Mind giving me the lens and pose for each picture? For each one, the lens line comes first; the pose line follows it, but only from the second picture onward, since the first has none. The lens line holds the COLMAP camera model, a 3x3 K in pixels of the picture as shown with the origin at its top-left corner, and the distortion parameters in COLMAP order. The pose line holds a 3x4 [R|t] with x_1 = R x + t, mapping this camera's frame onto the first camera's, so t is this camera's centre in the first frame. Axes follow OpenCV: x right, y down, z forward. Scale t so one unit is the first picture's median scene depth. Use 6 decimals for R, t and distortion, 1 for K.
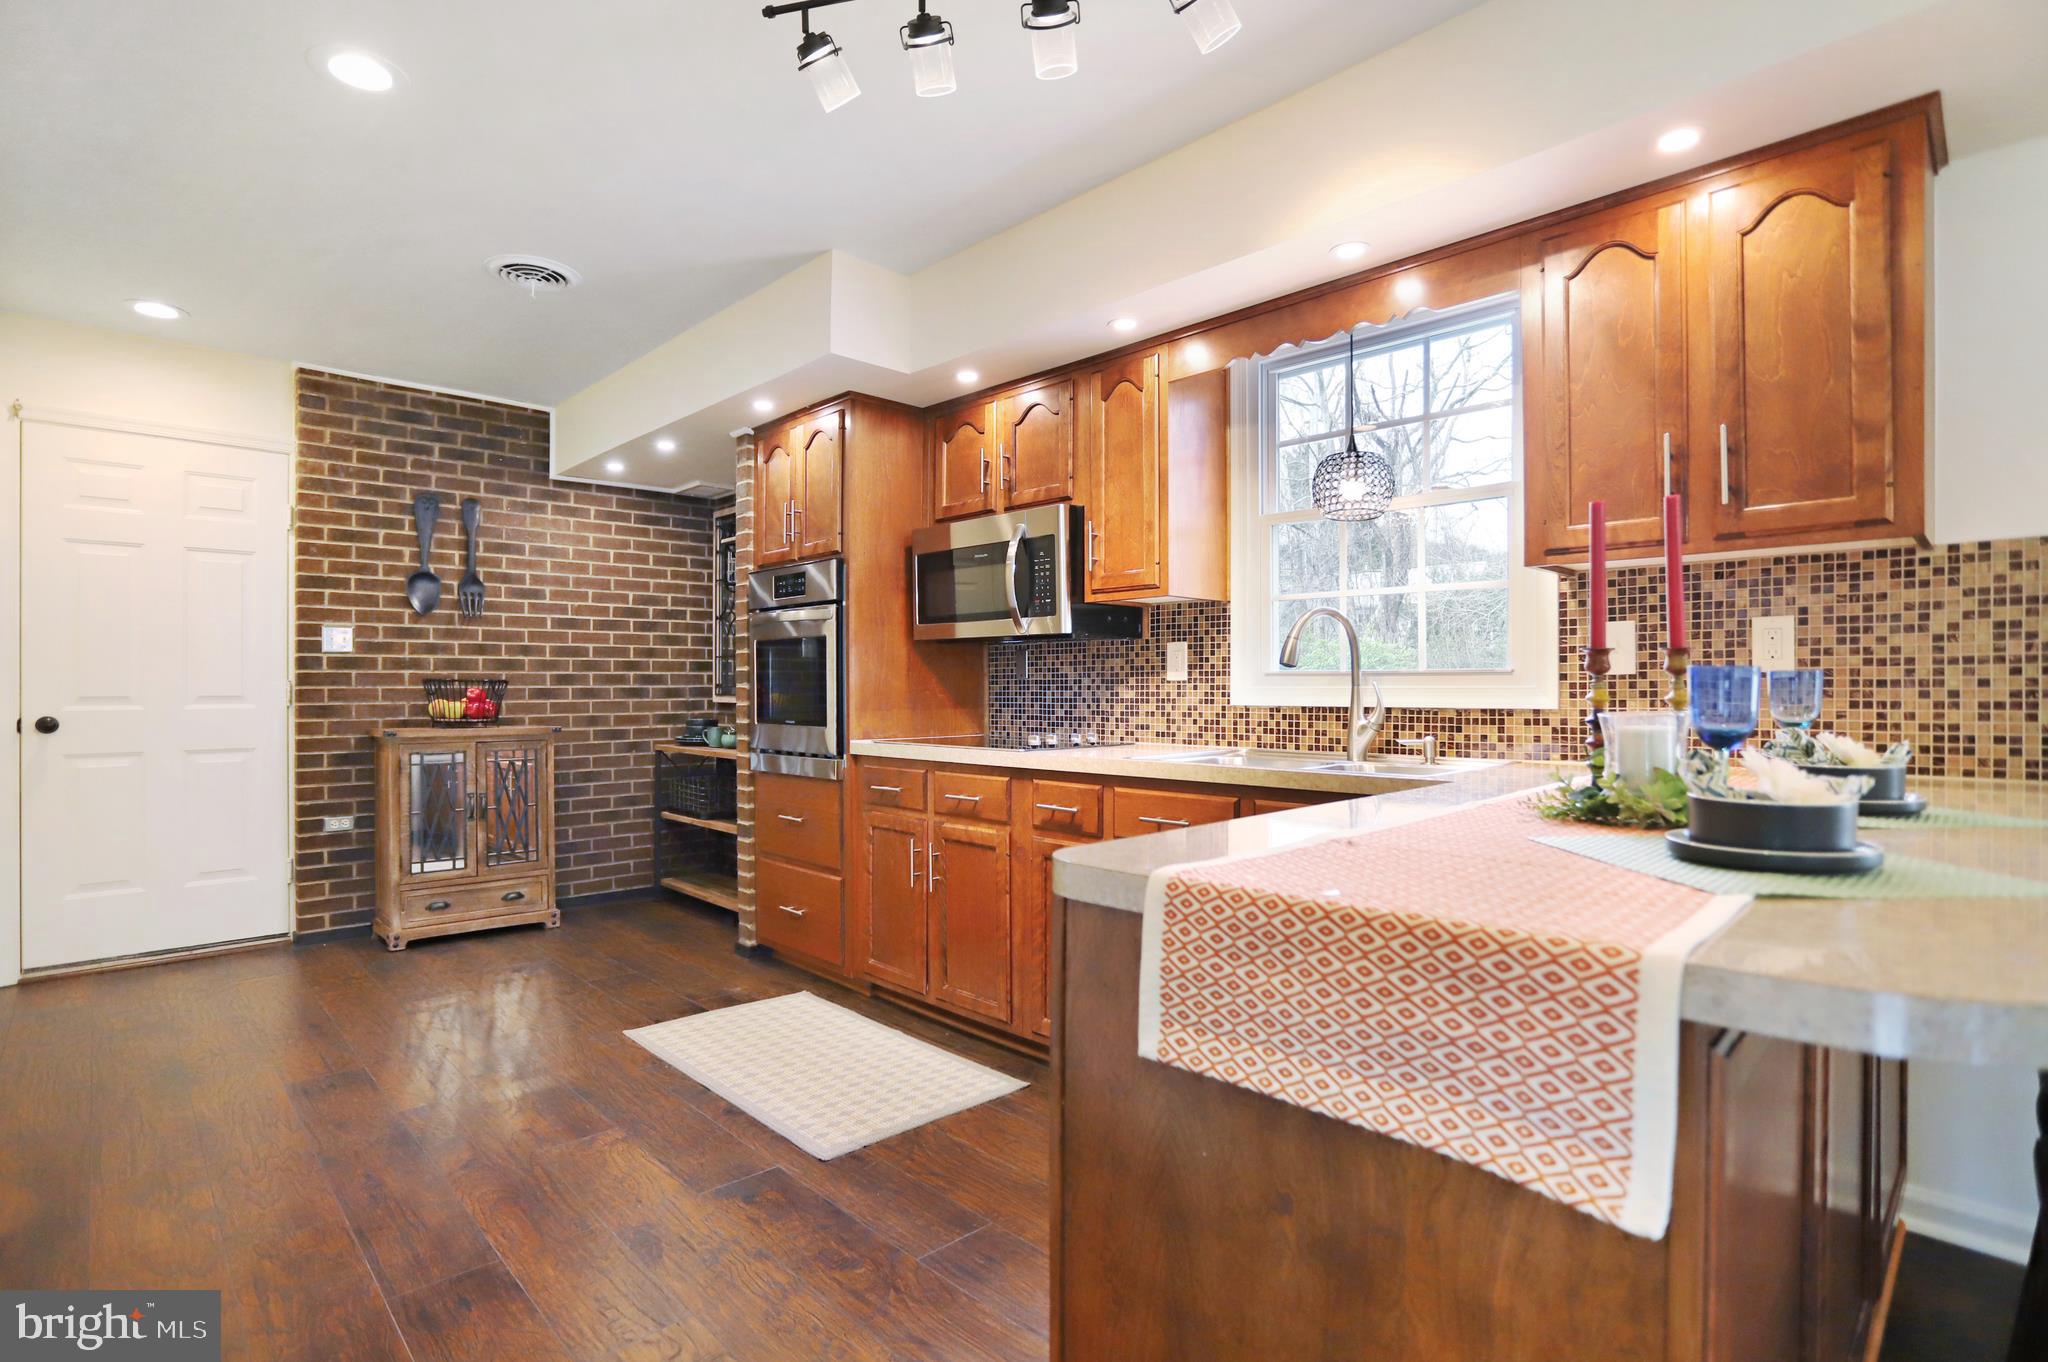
lens RADIAL K [[987.2, 0, 1027.3], [0, 987.2, 684.9], [0, 0, 1]] dist [-0.057603, 0.029415]
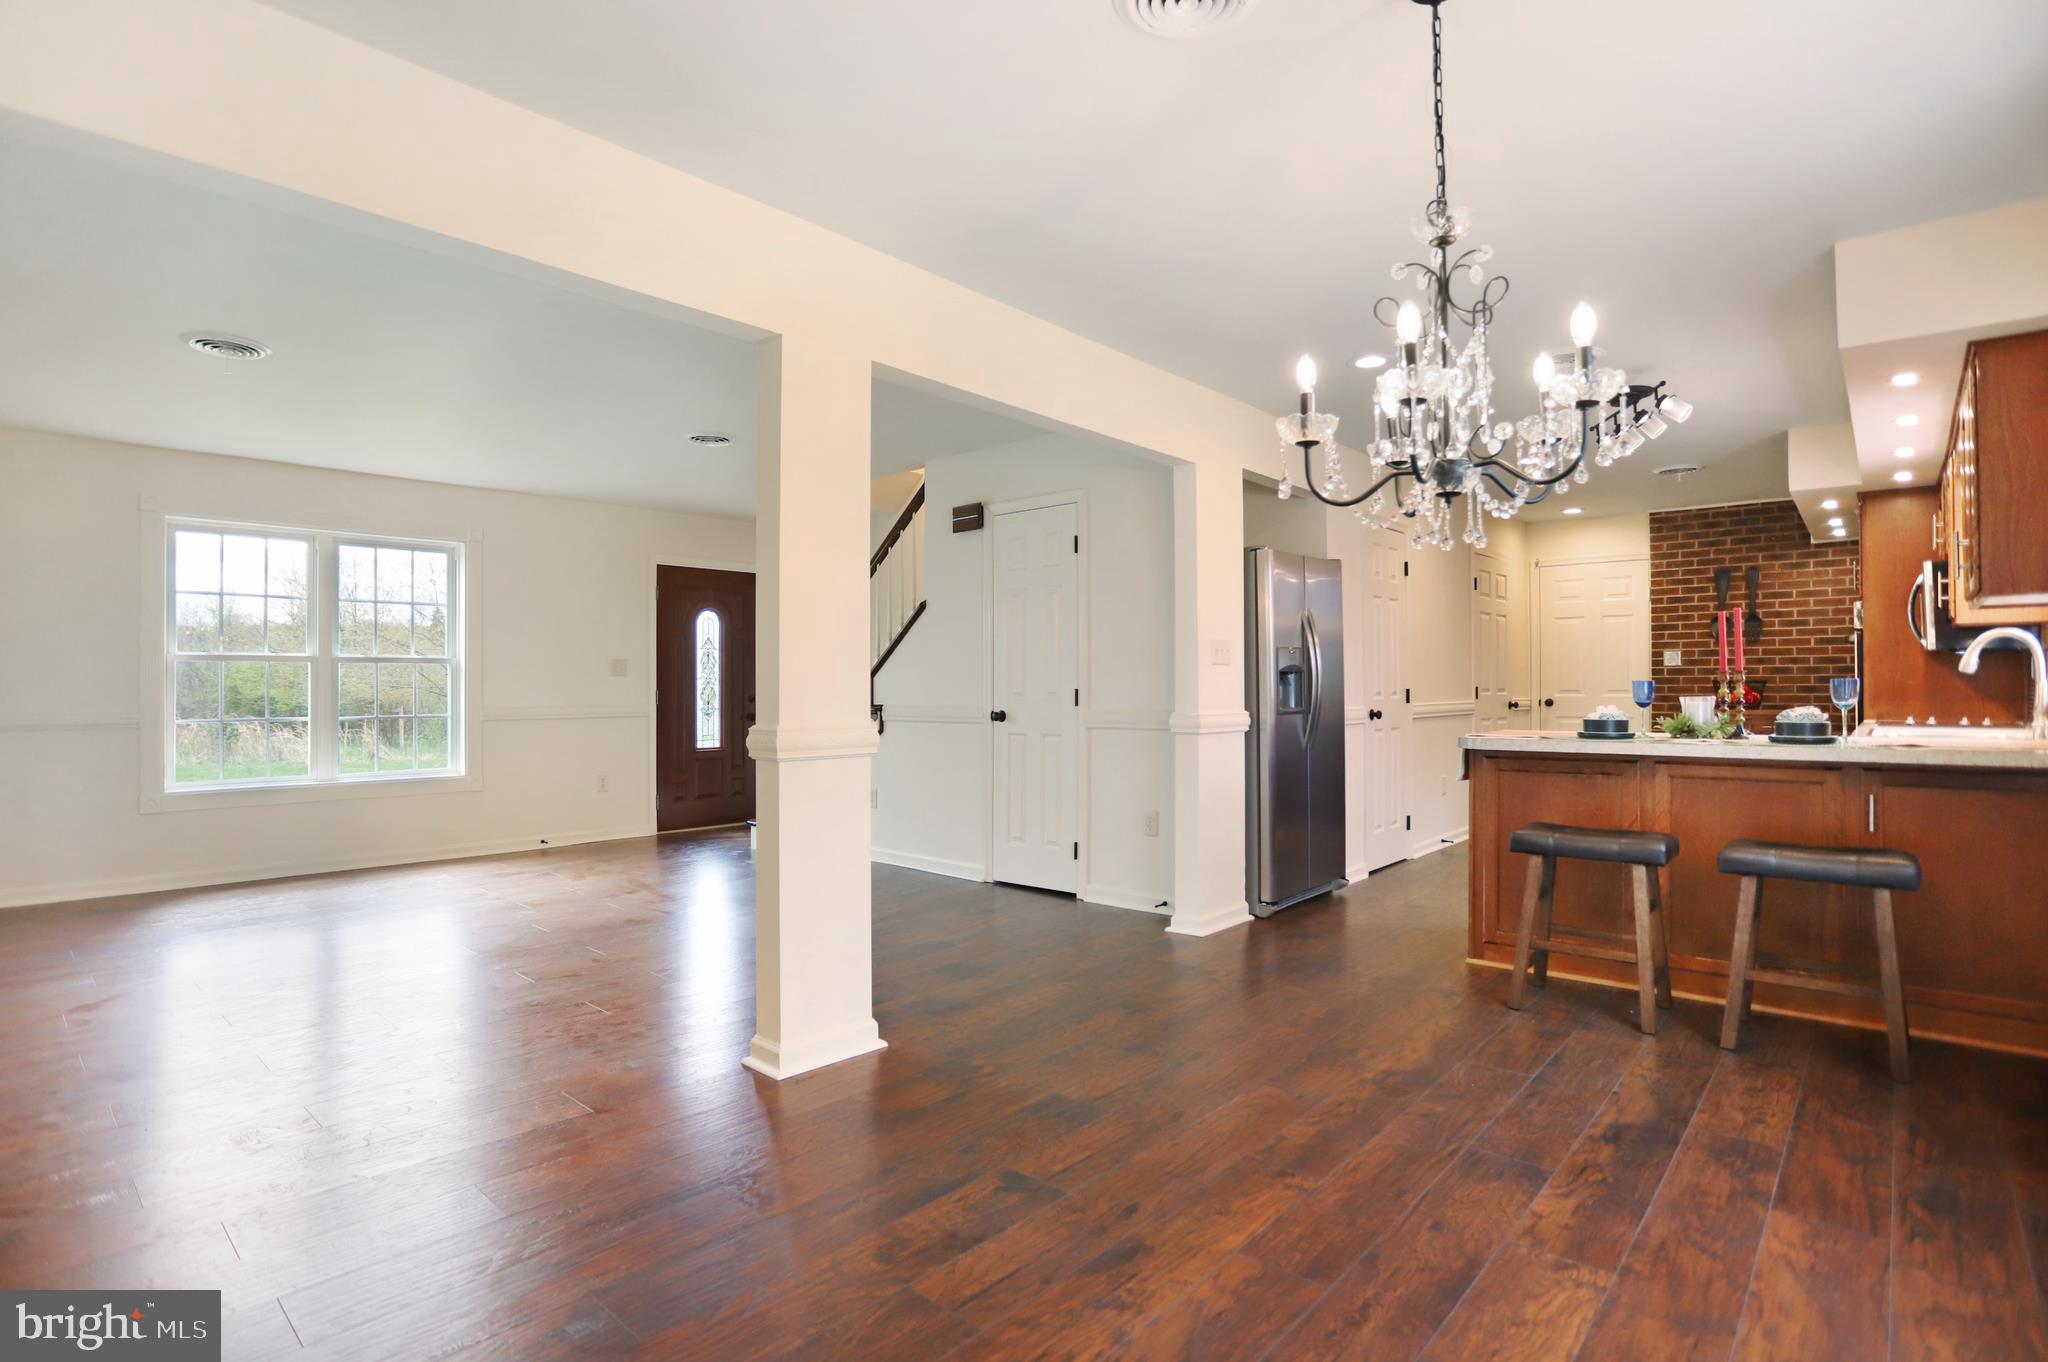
lens RADIAL K [[987.2, 0, 1027.3], [0, 987.2, 684.9], [0, 0, 1]] dist [-0.057603, 0.029415]
pose [[0.076102, 0.001749, -0.997099, 0.969448], [0.002403, 0.999995, 0.001937, -0.004468], [0.997097, -0.002543, 0.076097, -0.326004]]
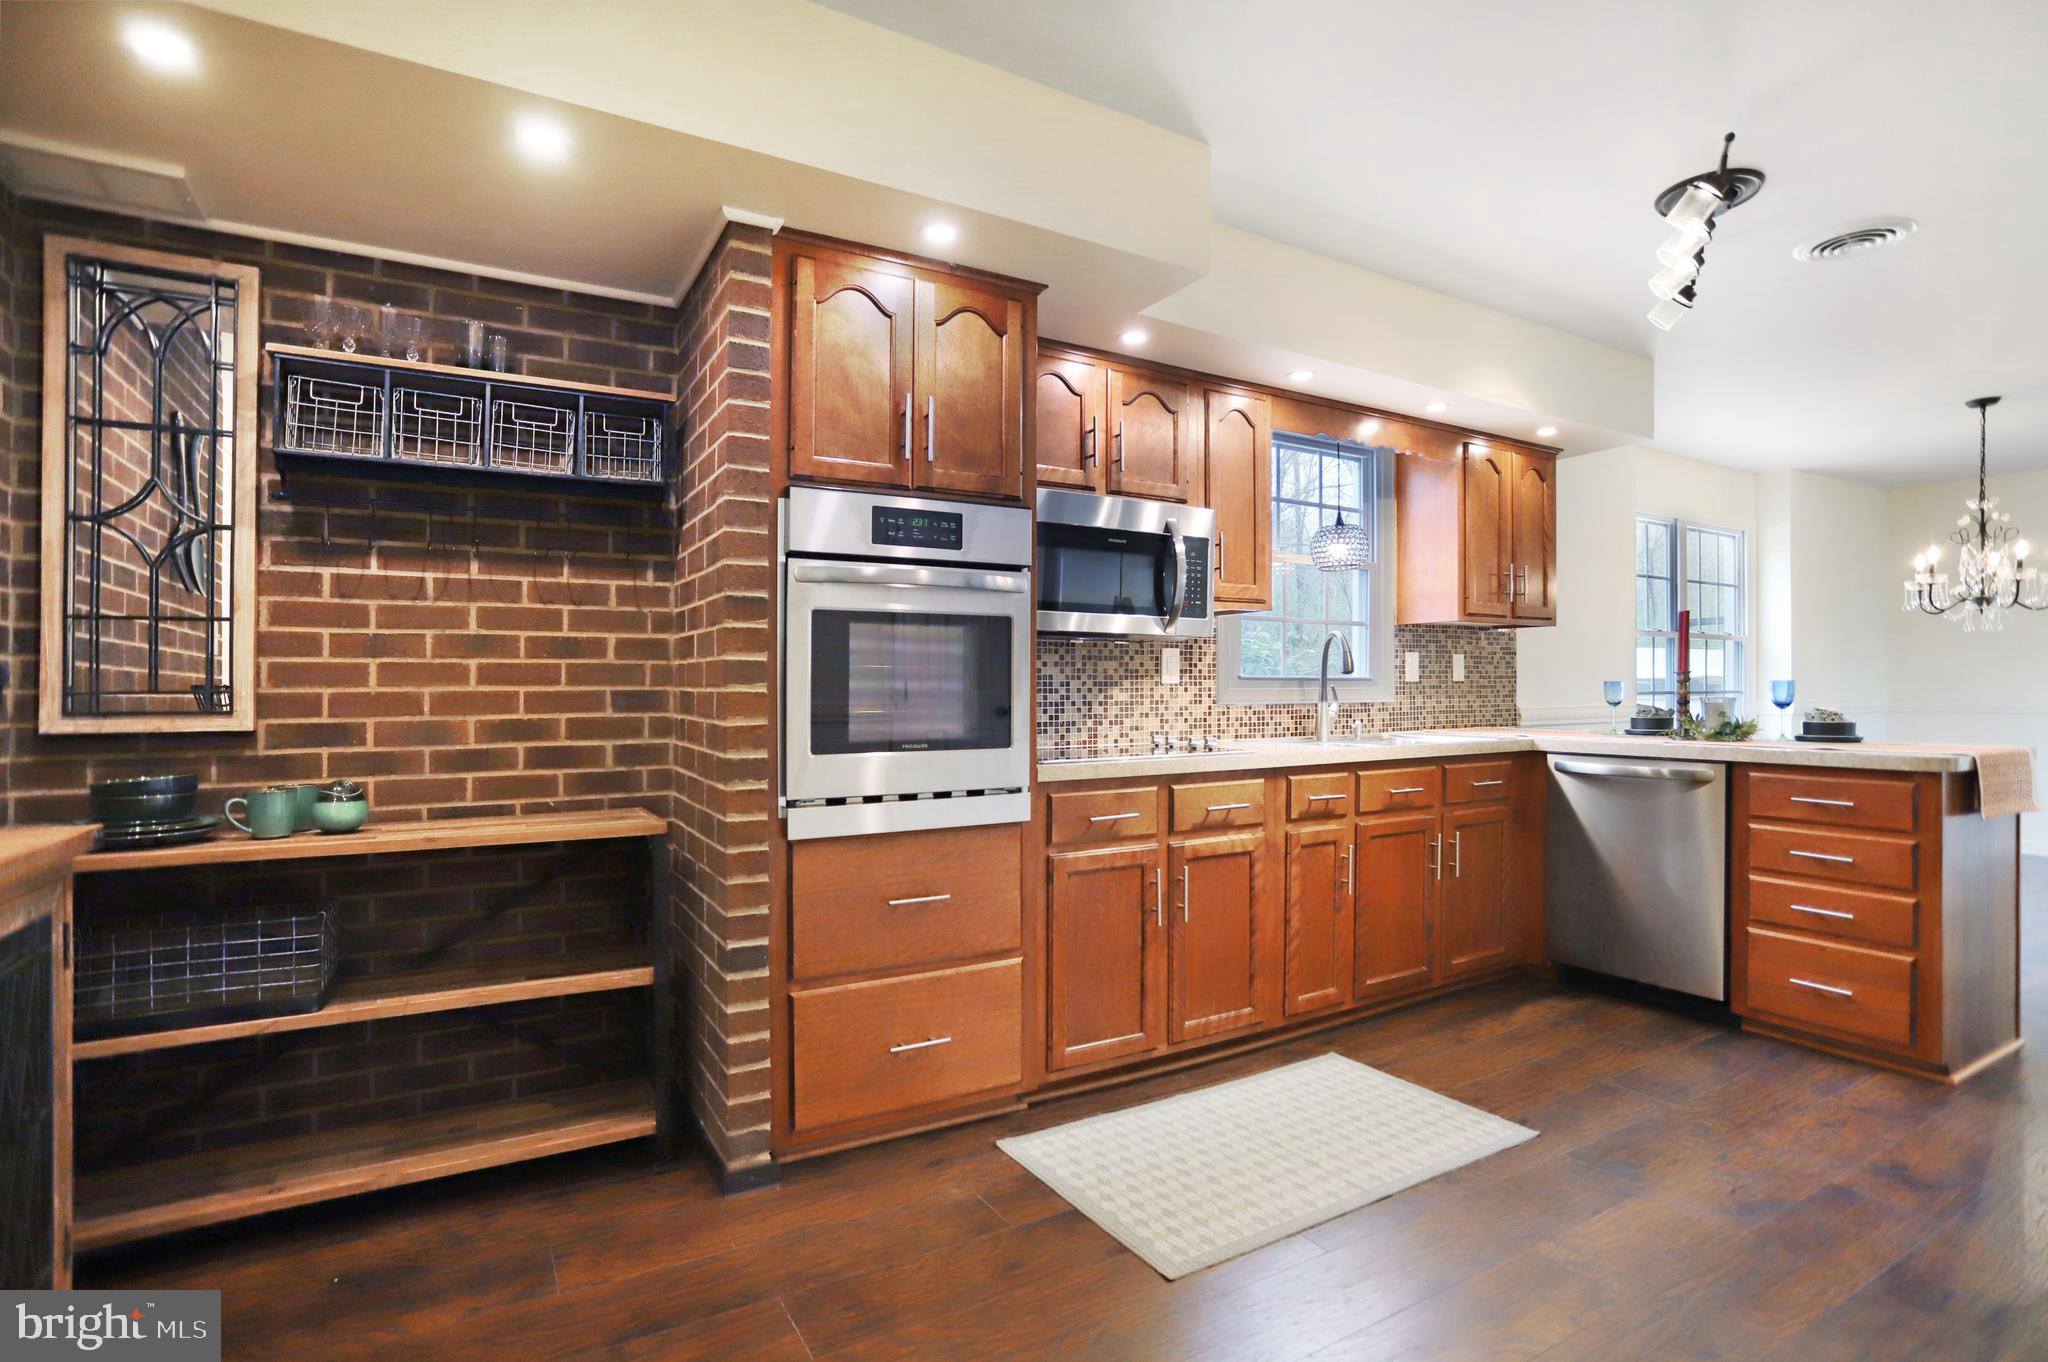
lens RADIAL K [[987.2, 0, 1027.3], [0, 987.2, 684.9], [0, 0, 1]] dist [-0.057603, 0.029415]
pose [[0.256362, 0.002977, 0.966576, -0.721199], [0.001801, 0.999992, -0.003558, 0.000566], [-0.966579, 0.002653, 0.256354, 0.667913]]
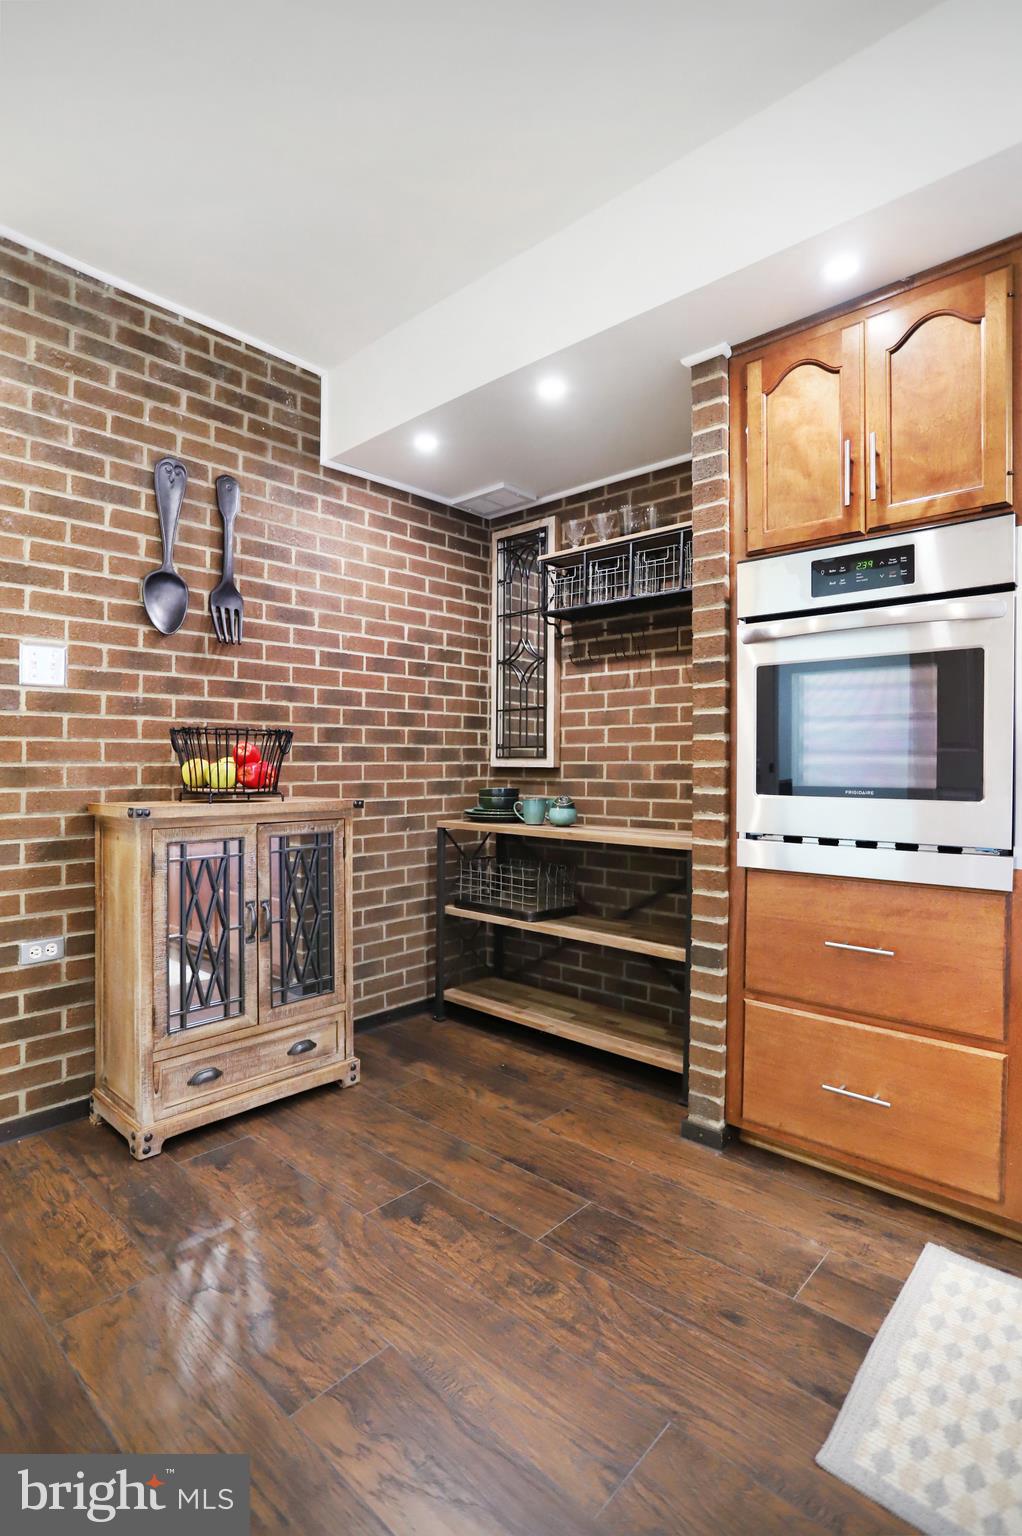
lens RADIAL K [[740.4, 0, 523.2], [0, 740.4, 755.7], [0, 0, 1]] dist [-0.057603, 0.029415]
pose [[0.996873, 0.002939, 0.078963, -0.424109], [-0.002452, 0.999977, -0.006259, 0.015292], [-0.078979, 0.006046, 0.996858, 0.482945]]
